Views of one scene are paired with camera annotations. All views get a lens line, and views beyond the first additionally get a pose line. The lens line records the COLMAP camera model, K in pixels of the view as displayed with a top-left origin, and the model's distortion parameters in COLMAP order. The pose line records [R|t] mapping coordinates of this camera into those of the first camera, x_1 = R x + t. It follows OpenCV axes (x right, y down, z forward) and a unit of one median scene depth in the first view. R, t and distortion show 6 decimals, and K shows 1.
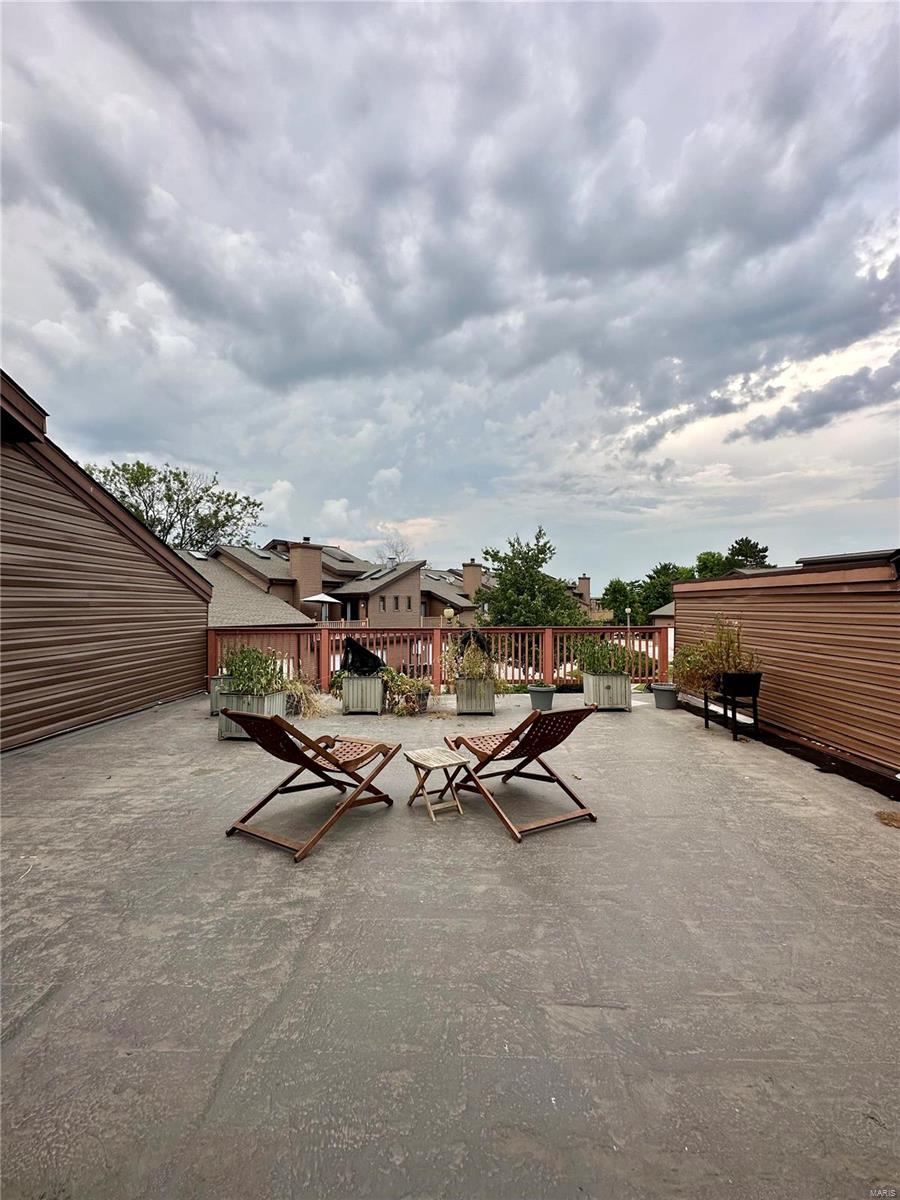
lens RADIAL K [[477.8, 0, 450.0], [0, 477.8, 600.0], [0, 0, 1]] dist [0.000980, 0.000586]
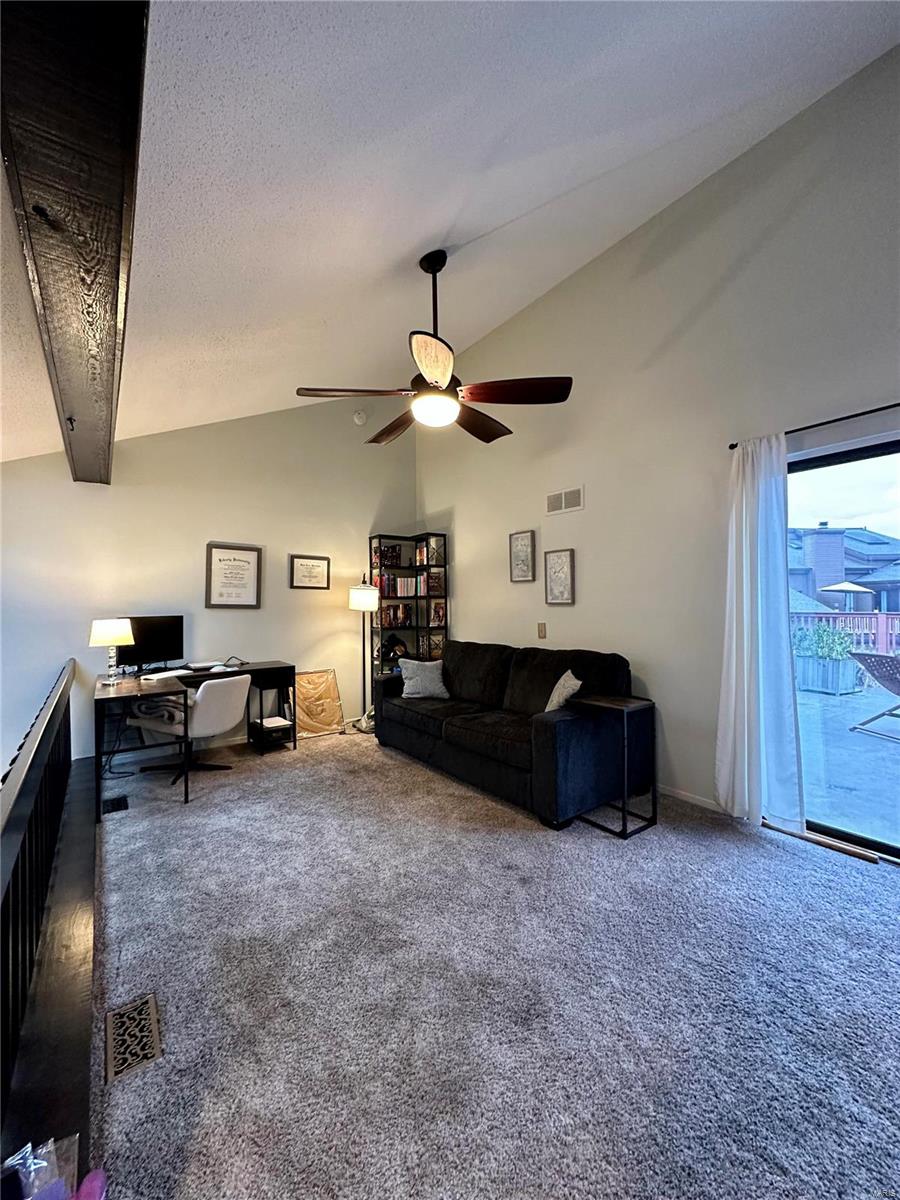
lens RADIAL K [[477.8, 0, 450.0], [0, 477.8, 600.0], [0, 0, 1]] dist [0.000980, 0.000586]
pose [[0.606669, -0.000986, -0.794954, -0.000647], [0.012271, 0.999892, 0.008124, 0.004120], [0.794860, -0.014684, 0.606615, -0.147242]]
